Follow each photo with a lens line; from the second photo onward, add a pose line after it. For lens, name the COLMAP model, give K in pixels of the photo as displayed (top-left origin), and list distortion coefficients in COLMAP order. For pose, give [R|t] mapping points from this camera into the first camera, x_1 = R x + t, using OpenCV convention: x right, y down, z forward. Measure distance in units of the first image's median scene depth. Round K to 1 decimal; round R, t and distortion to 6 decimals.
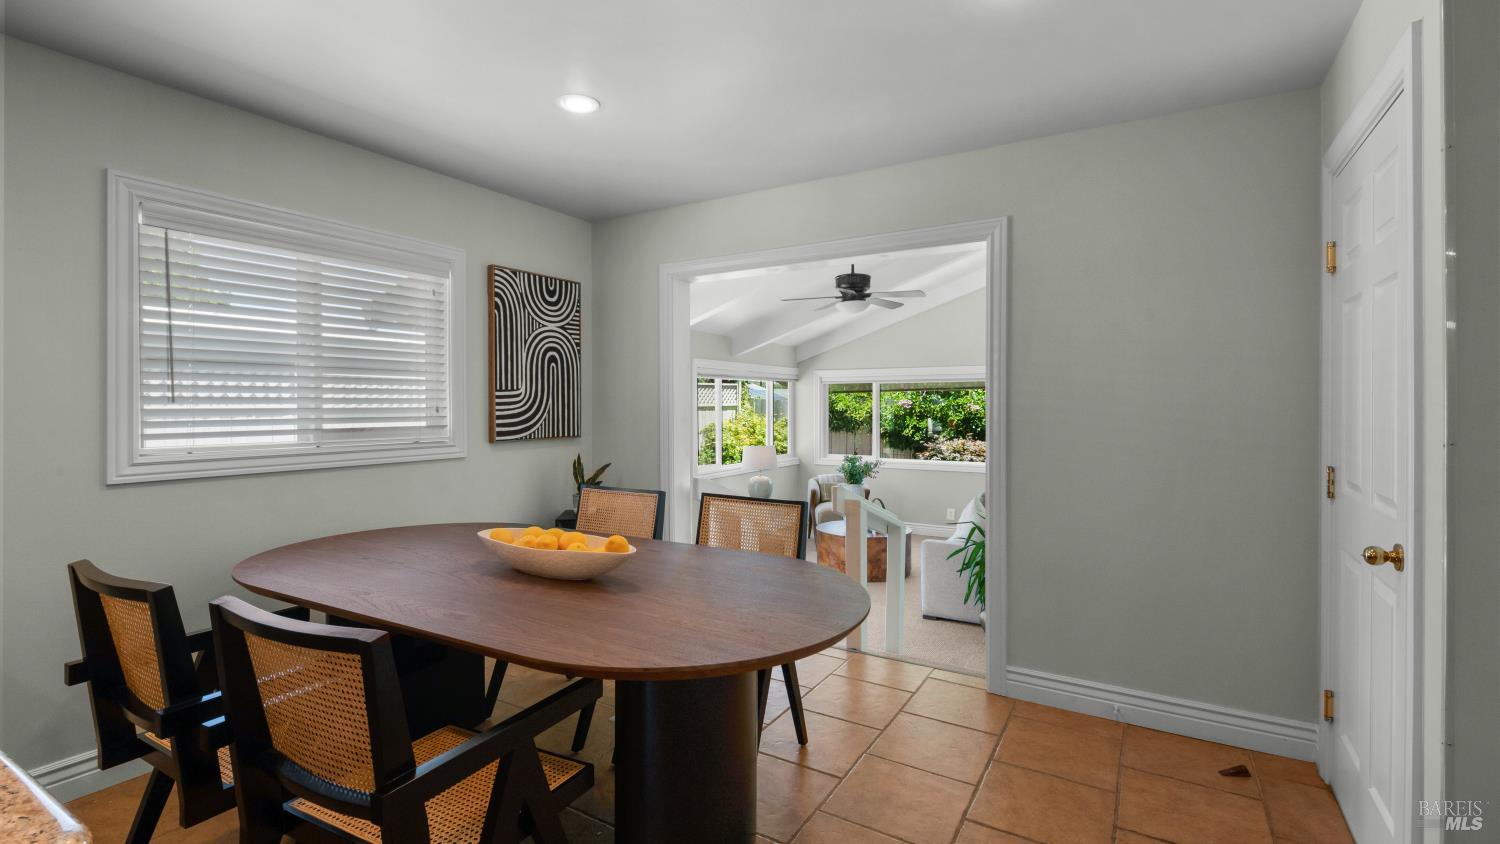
lens RADIAL K [[674.2, 0, 738.4], [0, 674.2, 421.2], [0, 0, 1]] dist [0.011082, -0.005865]
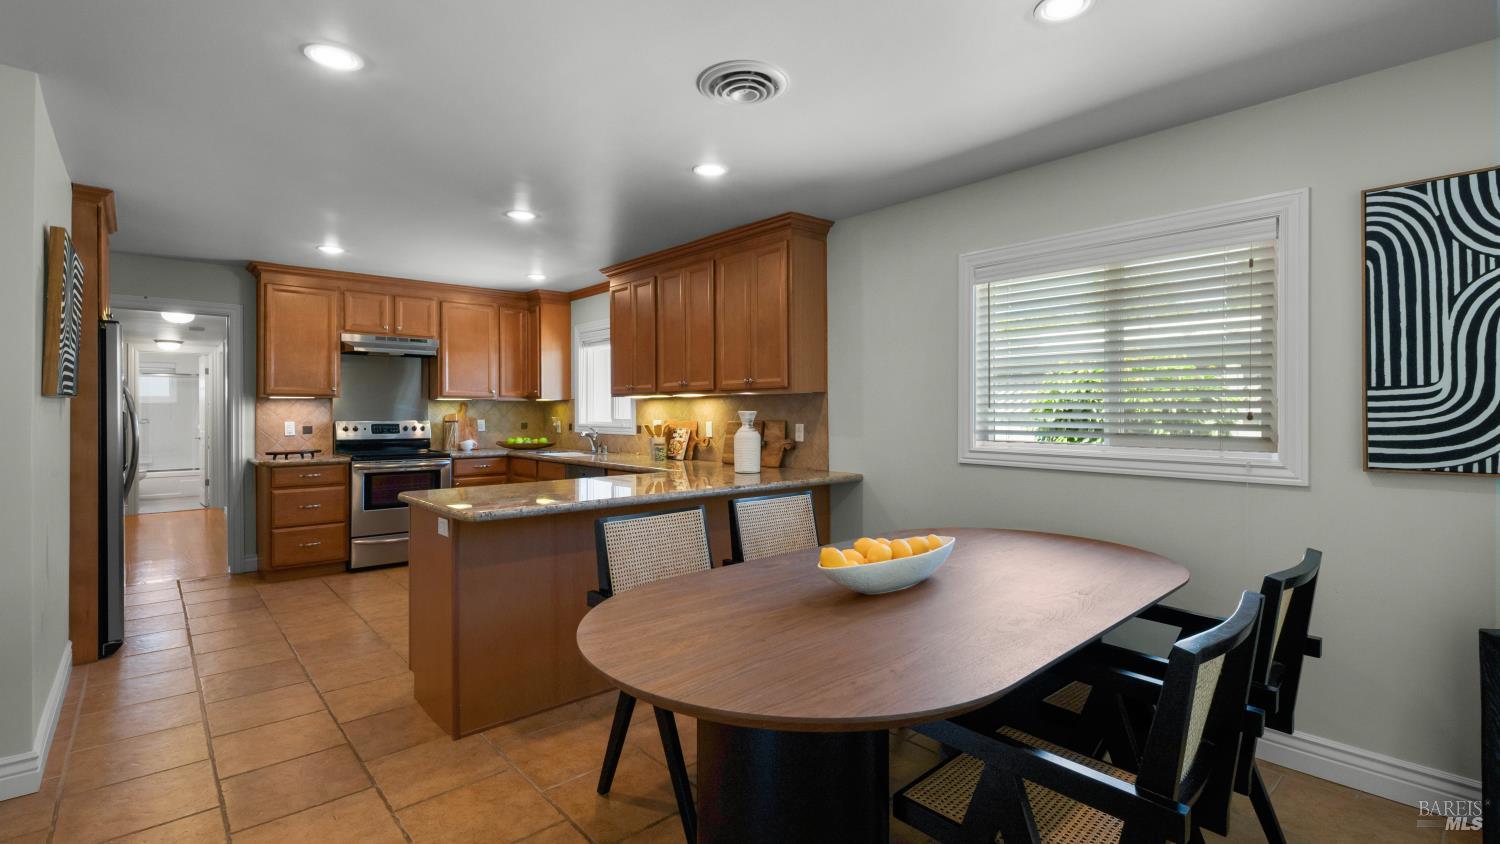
lens RADIAL K [[674.2, 0, 744.7], [0, 674.2, 412.6], [0, 0, 1]] dist [0.011082, -0.005865]
pose [[-0.291760, 0.004582, -0.956480, 0.175389], [-0.024826, 0.999615, 0.012362, -0.006728], [0.956169, 0.027352, -0.291534, 0.266519]]
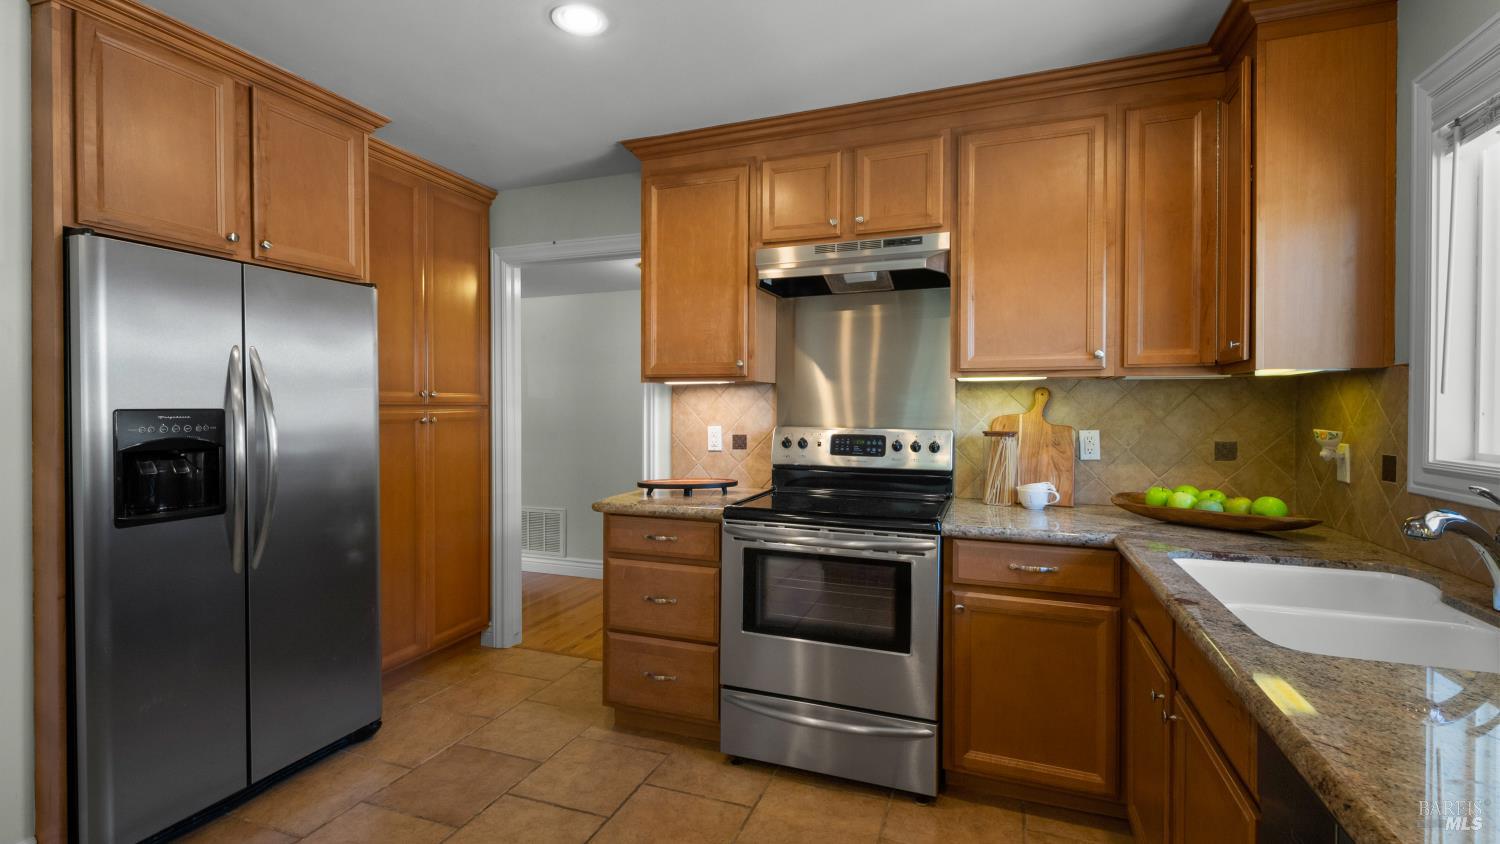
lens RADIAL K [[674.2, 0, 741.9], [0, 674.2, 414.0], [0, 0, 1]] dist [0.011082, -0.005865]
pose [[-0.982774, 0.004364, -0.184762, -0.278389], [-0.003025, 0.999207, 0.039692, -0.000181], [0.184789, 0.039567, -0.981981, 0.014353]]
